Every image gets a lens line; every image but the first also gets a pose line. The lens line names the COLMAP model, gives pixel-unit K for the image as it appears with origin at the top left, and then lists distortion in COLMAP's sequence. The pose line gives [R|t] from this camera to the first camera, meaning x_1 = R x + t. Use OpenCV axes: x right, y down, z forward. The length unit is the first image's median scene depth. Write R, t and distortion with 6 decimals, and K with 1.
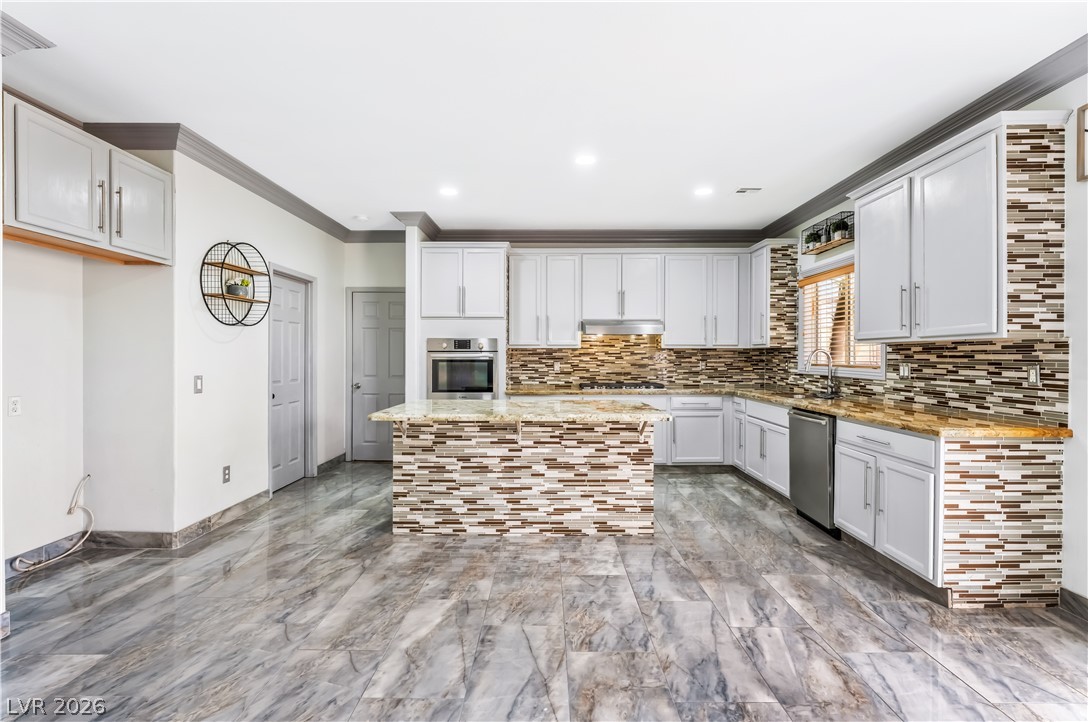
lens RADIAL K [[497.1, 0, 548.7], [0, 497.1, 360.0], [0, 0, 1]] dist [-0.004480, -0.000003]
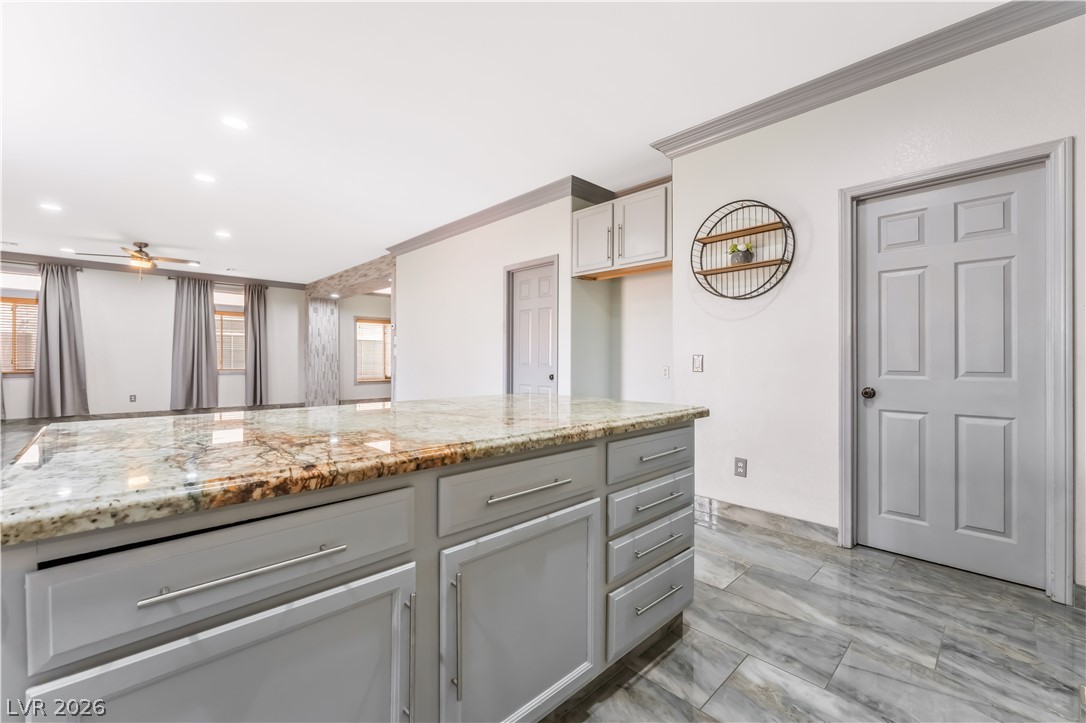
lens RADIAL K [[452.8, 0, 538.9], [0, 452.8, 357.8], [0, 0, 1]] dist [-0.000136, 0.000392]
pose [[-0.718478, 0.001143, -0.695548, 0.183068], [-0.004069, 0.999975, 0.005847, 0.031951], [0.695537, 0.007031, -0.718456, 1.388467]]
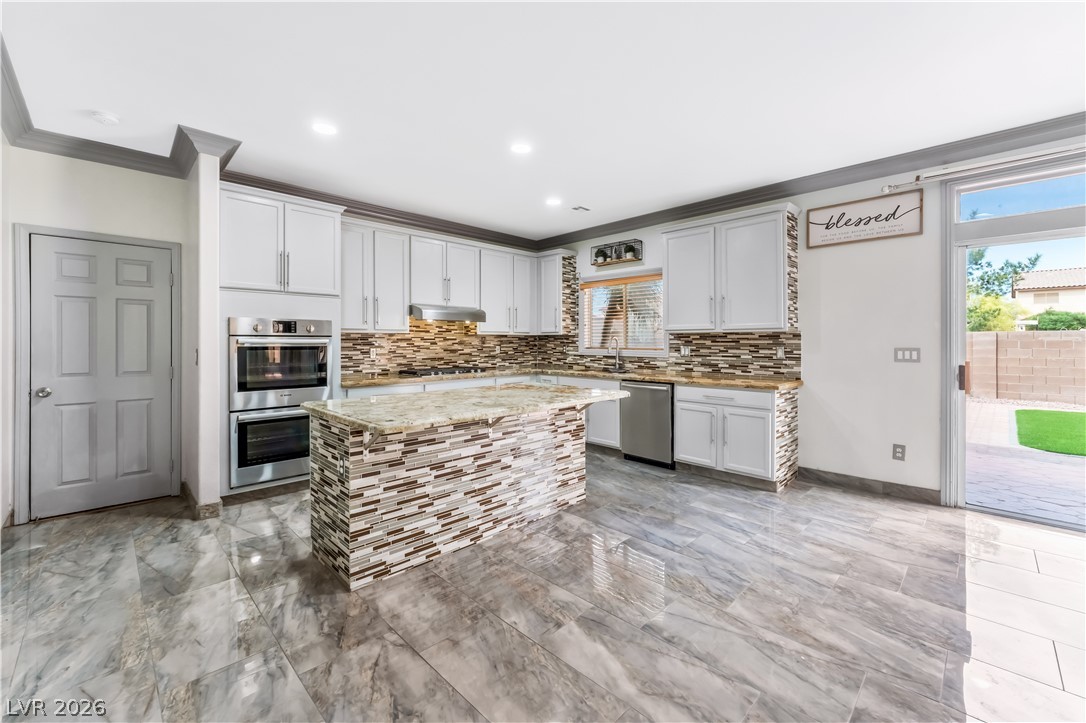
lens RADIAL K [[439.3, 0, 542.6], [0, 439.3, 343.5], [0, 0, 1]] dist [-0.002833, -0.000789]
pose [[0.710279, -0.004098, 0.703909, -0.542844], [0.006509, 0.999979, -0.000746, -0.003489], [-0.703891, 0.005111, 0.710290, 0.344658]]
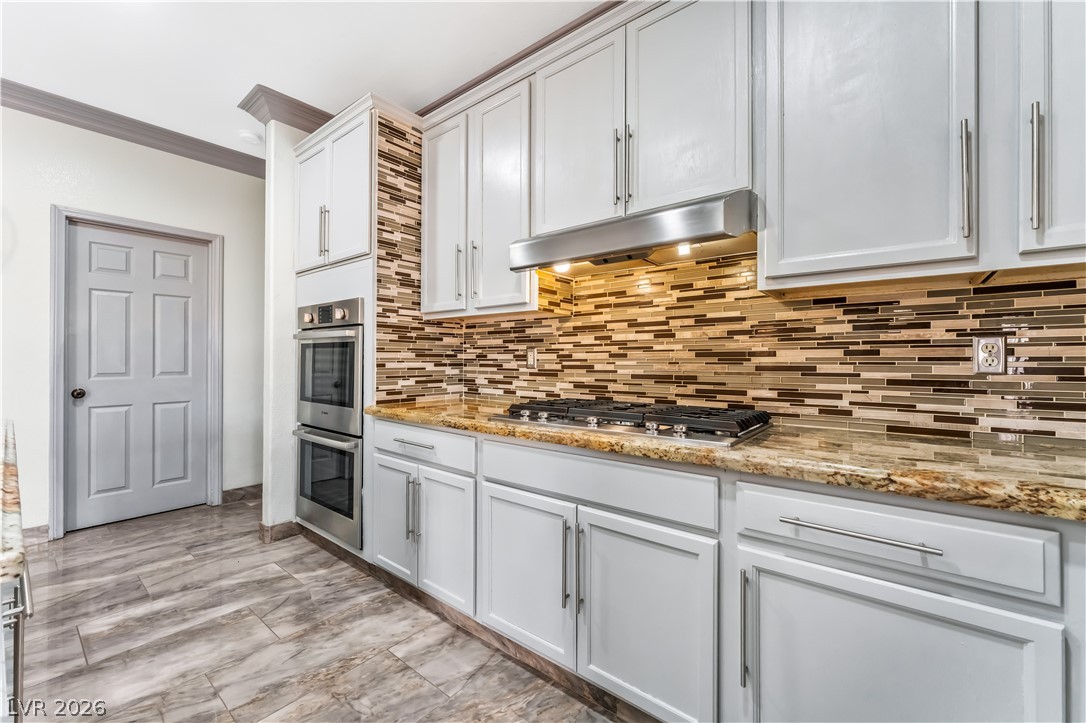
lens RADIAL K [[439.3, 0, 543.6], [0, 439.3, 357.2], [0, 0, 1]] dist [-0.002833, -0.000789]
pose [[0.778503, -0.000466, -0.627640, 0.452339], [-0.007036, 0.999930, -0.009470, 0.025854], [0.627601, 0.011789, 0.778446, 1.145404]]
